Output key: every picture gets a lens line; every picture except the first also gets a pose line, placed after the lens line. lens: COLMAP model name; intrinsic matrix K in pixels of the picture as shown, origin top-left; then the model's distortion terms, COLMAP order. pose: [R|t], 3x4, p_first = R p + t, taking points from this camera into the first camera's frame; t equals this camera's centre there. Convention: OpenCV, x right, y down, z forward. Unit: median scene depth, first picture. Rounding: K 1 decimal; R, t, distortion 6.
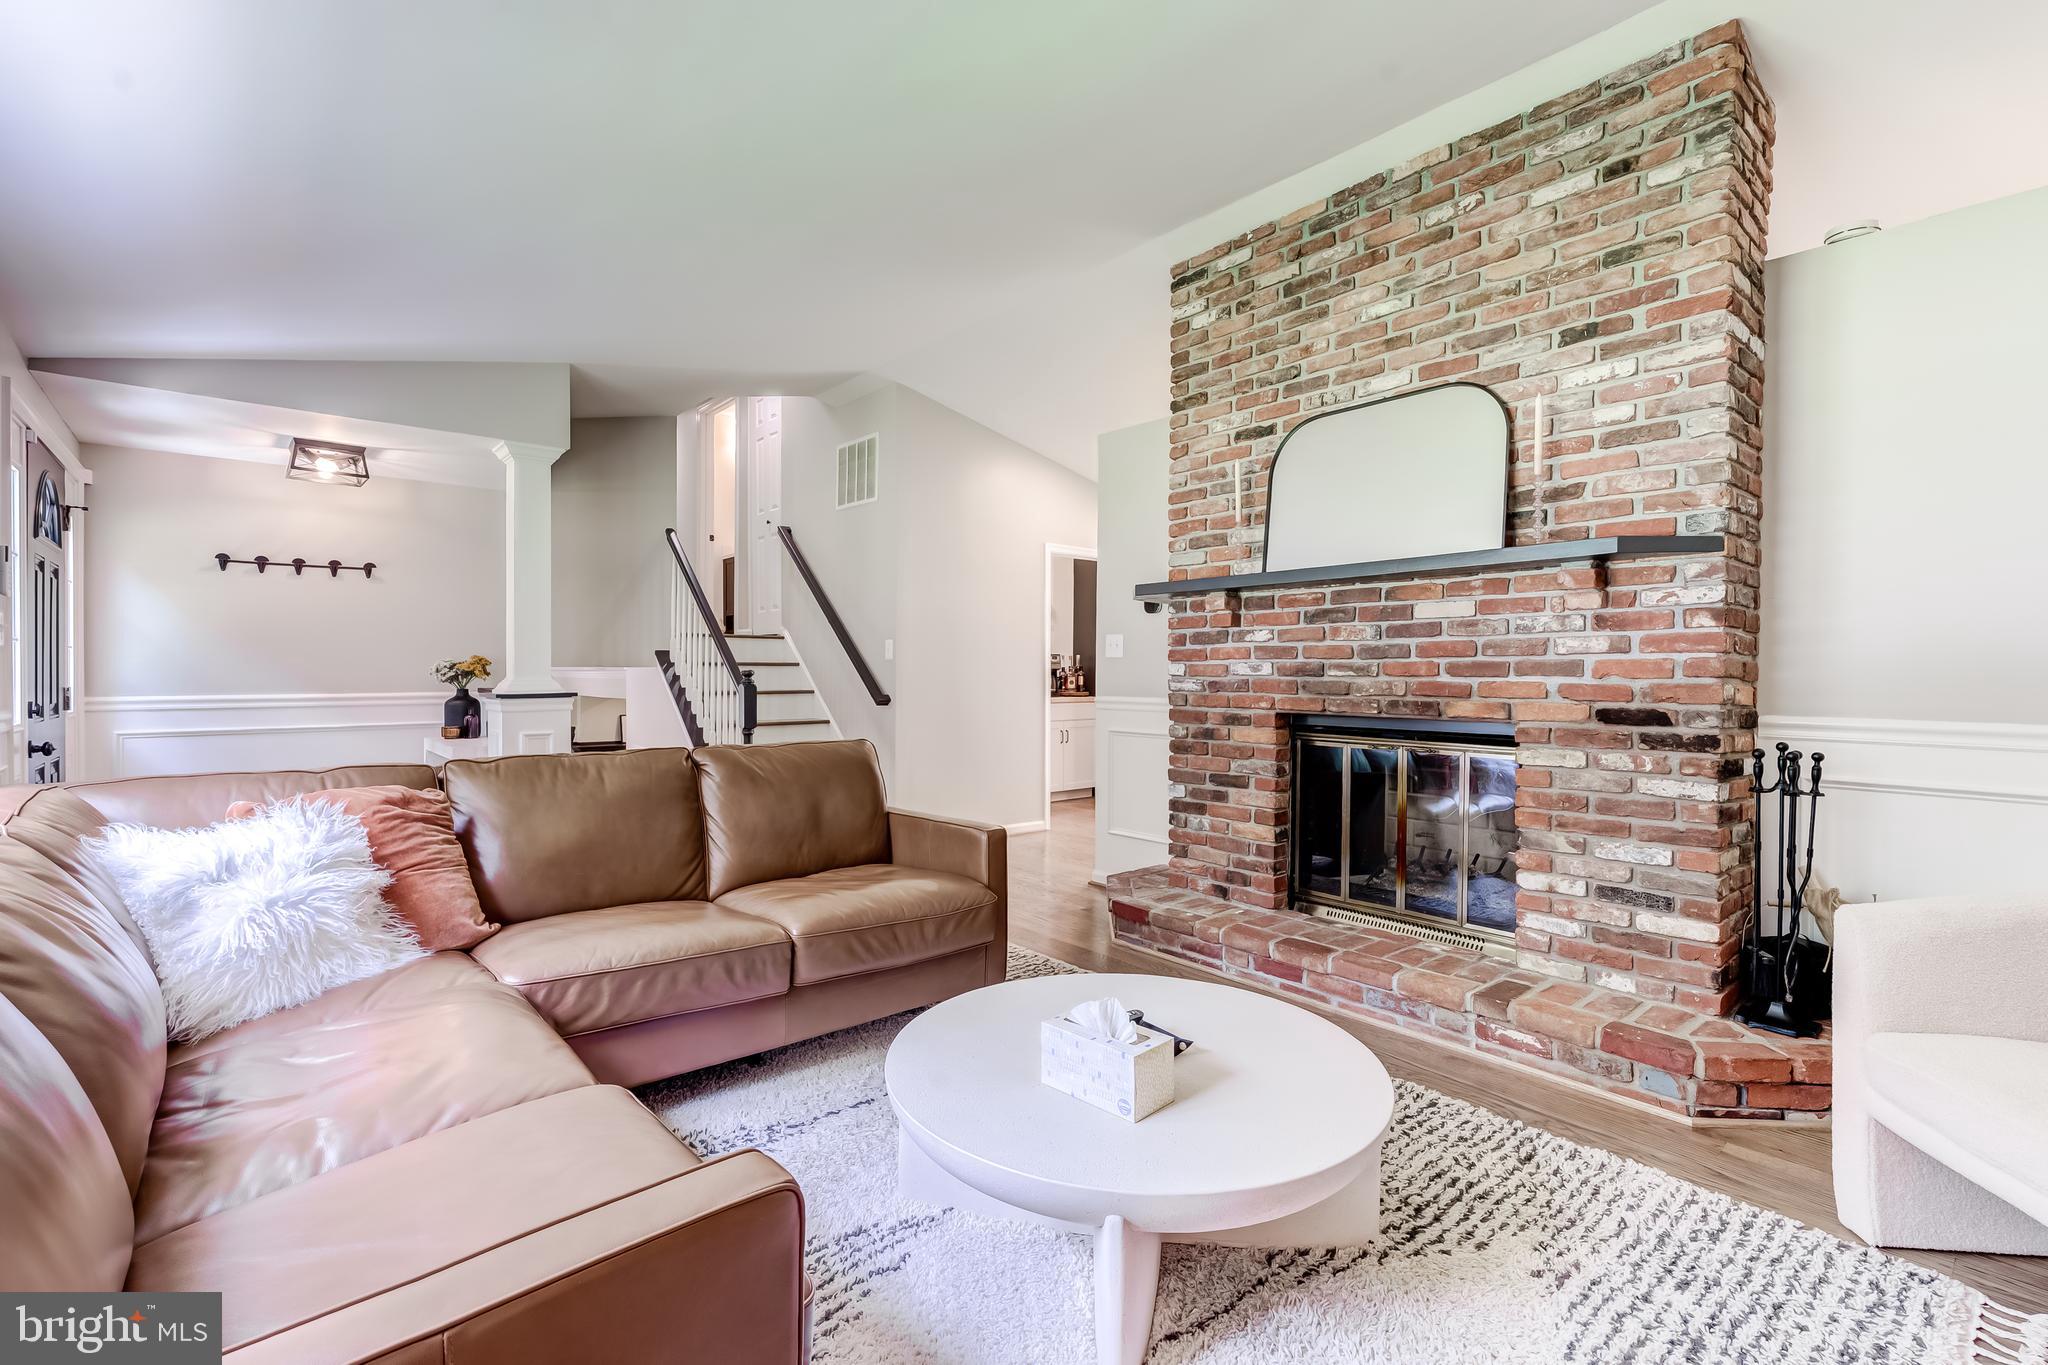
lens RADIAL K [[914.9, 0, 1024.0], [0, 914.9, 682.5], [0, 0, 1]] dist [-0.001713, -0.000466]
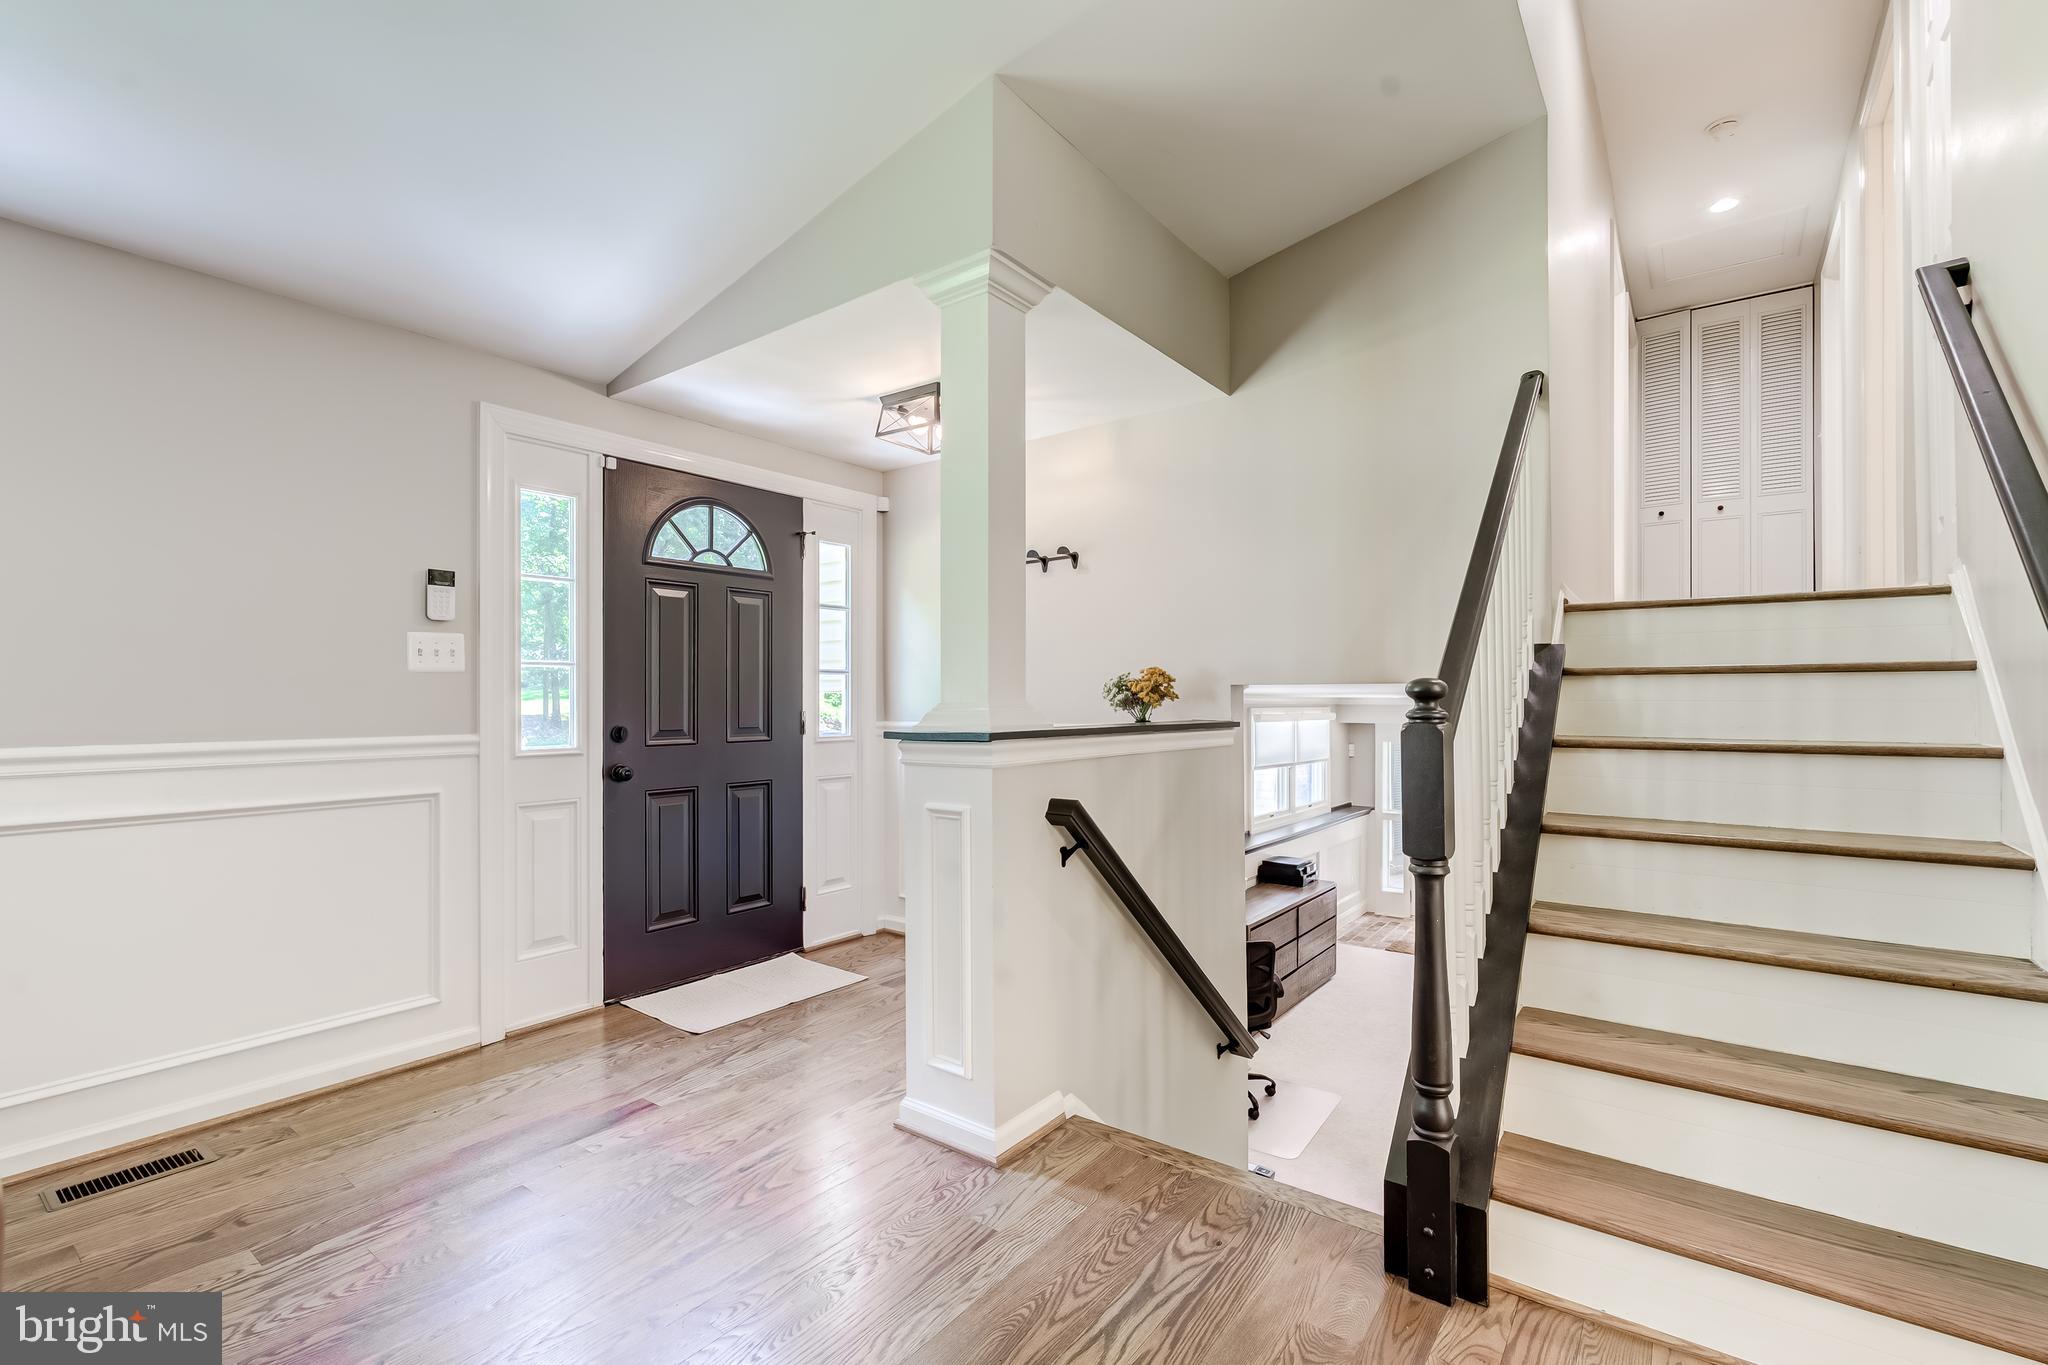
lens RADIAL K [[911.6, 0, 1023.7], [0, 911.6, 689.9], [0, 0, 1]] dist [-0.001172, -0.000450]
pose [[0.208294, -0.011157, -0.978003, -0.015280], [-0.007958, 0.999883, -0.013102, -0.008614], [0.978034, 0.010512, 0.208181, 1.140107]]
